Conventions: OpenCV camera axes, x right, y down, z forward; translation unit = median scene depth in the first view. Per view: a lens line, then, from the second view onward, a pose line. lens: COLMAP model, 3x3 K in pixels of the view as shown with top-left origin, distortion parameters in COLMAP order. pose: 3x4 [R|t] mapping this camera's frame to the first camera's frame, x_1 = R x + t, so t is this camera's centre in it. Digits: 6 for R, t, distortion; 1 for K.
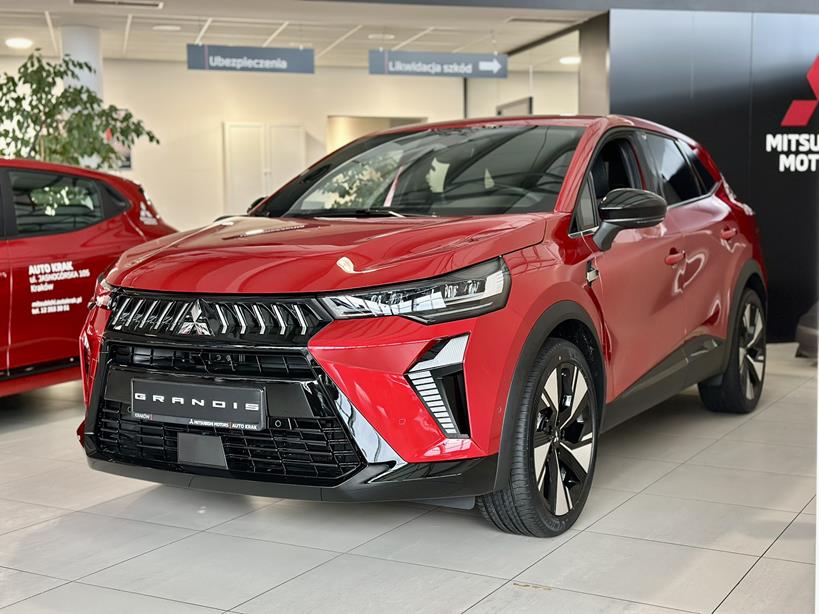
lens RADIAL K [[1097.9, 0, 409.5], [0, 1097.9, 307.0], [0, 0, 1]] dist [0.163753, 0.020645]
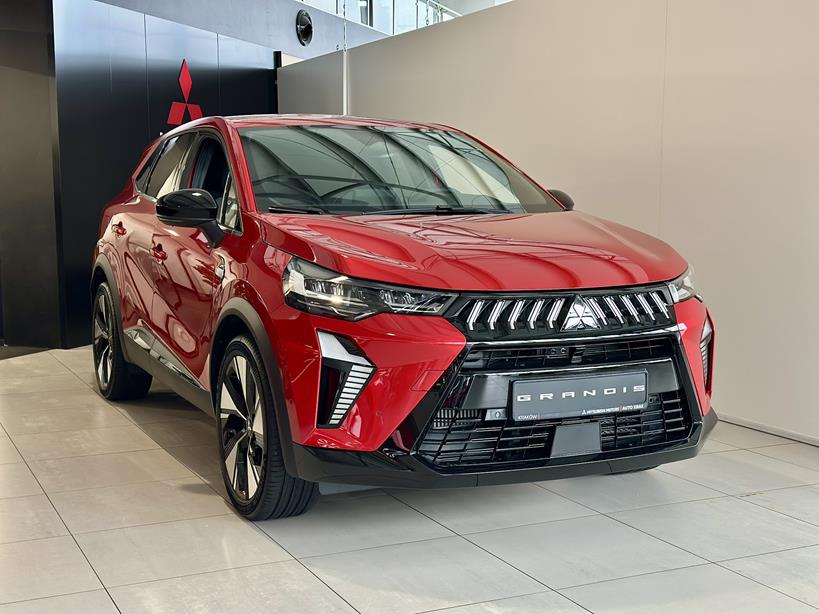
lens RADIAL K [[1132.8, 0, 404.5], [0, 1132.8, 320.0], [0, 0, 1]] dist [0.116768, -0.027818]
pose [[0.576168, -0.080751, 0.813332, -1.158492], [0.065747, 0.996462, 0.052357, -0.050278], [-0.814682, 0.023308, 0.579439, 0.516377]]
